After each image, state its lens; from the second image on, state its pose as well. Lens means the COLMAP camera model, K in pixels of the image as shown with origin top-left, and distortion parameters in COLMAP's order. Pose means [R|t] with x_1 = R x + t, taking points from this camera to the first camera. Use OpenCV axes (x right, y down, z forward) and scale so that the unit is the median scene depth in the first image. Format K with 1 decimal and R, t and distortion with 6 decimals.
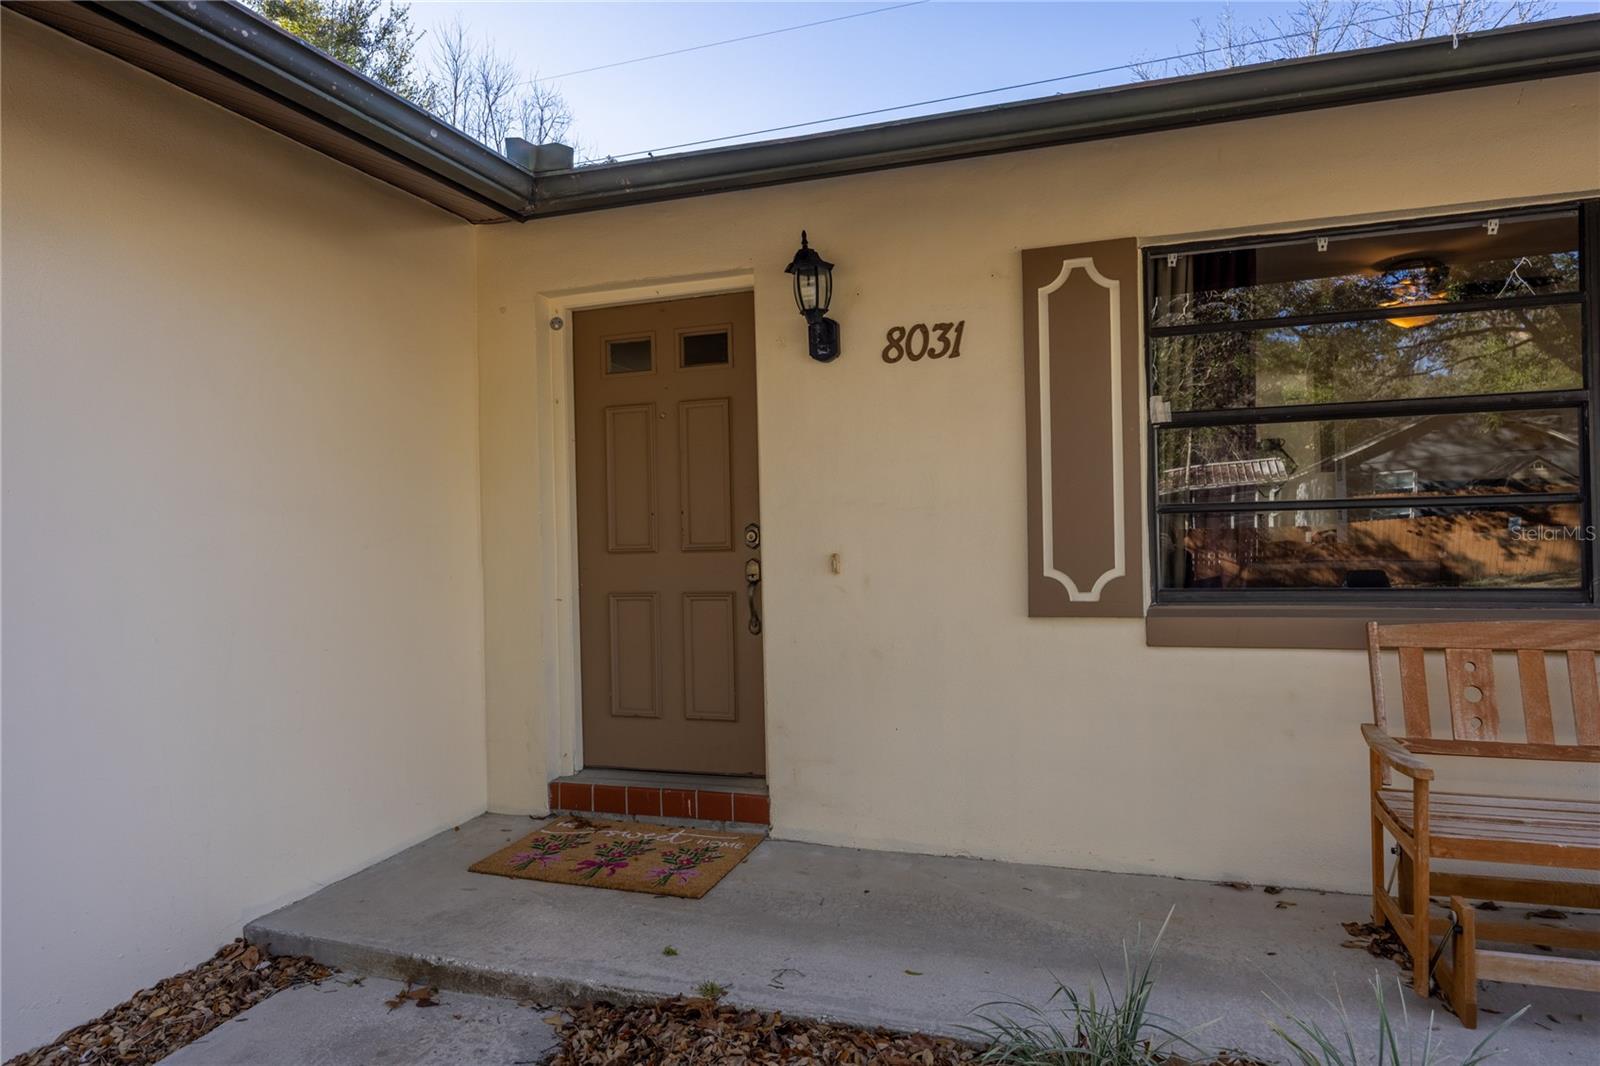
lens RADIAL K [[976.8, 0, 801.4], [0, 976.8, 542.0], [0, 0, 1]] dist [-0.002442, -0.001433]
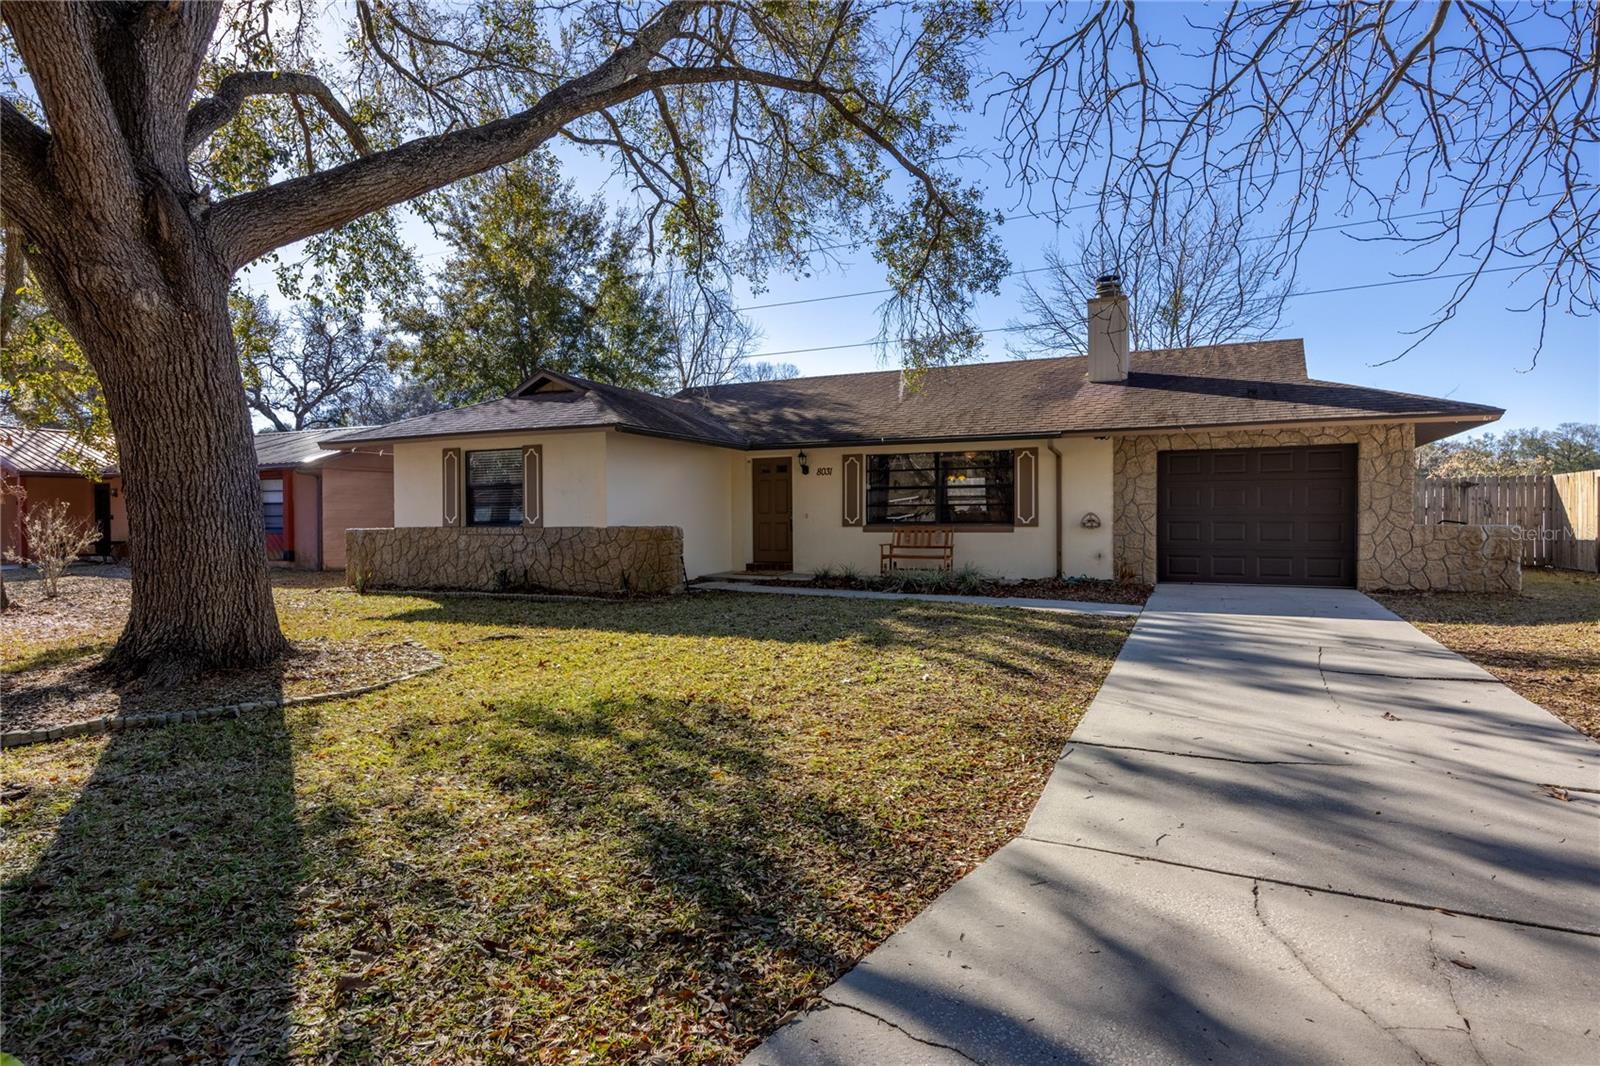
lens RADIAL K [[851.2, 0, 800.0], [0, 851.2, 533.0], [0, 0, 1]] dist [-0.001268, 0.000117]
pose [[0.993974, 0.019573, -0.107856, 0.475314], [-0.018732, 0.999786, 0.008810, 0.072700], [0.108005, -0.006736, 0.994128, -3.334713]]
